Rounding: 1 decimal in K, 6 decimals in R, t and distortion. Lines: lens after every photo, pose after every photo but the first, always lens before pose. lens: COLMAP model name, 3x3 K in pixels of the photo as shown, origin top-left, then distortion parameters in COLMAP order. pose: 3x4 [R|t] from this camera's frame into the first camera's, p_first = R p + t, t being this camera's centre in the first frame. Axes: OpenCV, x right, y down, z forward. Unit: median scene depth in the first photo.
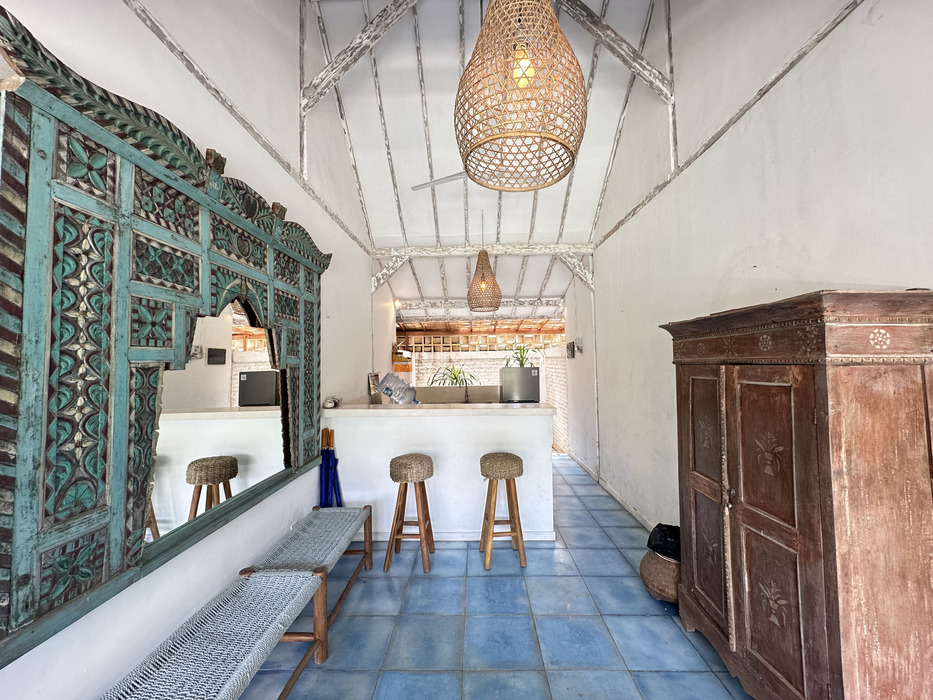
lens RADIAL K [[372.8, 0, 466.6], [0, 372.8, 350.4], [0, 0, 1]] dist [-0.001293, 0.000043]
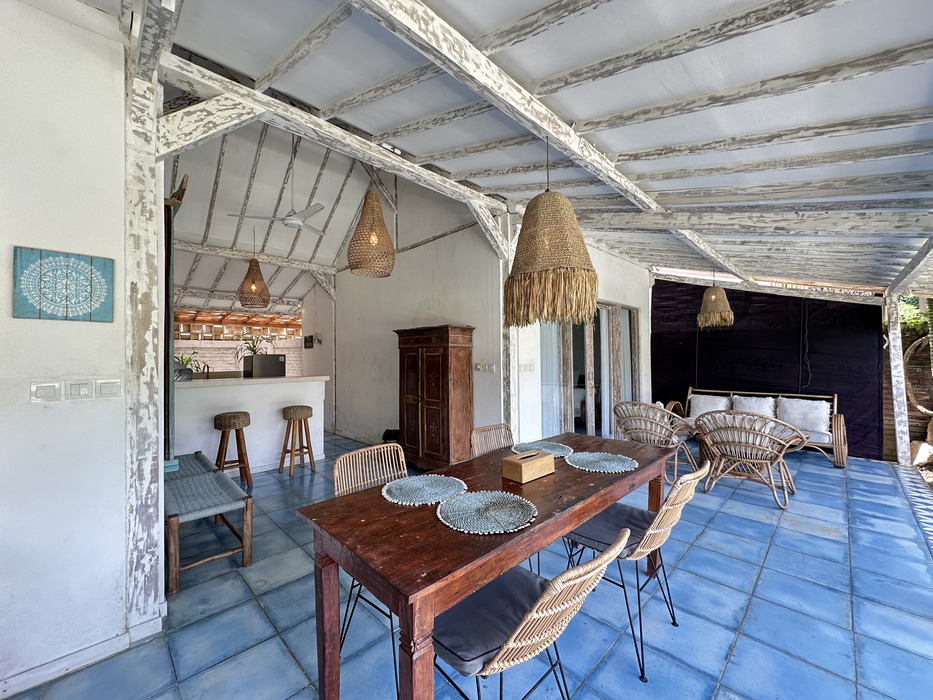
lens RADIAL K [[372.8, 0, 467.3], [0, 372.8, 352.1], [0, 0, 1]] dist [-0.001293, 0.000043]
pose [[0.692960, 0.017809, 0.720756, -0.524279], [-0.029139, 0.999570, 0.003317, 0.027085], [-0.720387, -0.023301, 0.693181, -0.568098]]
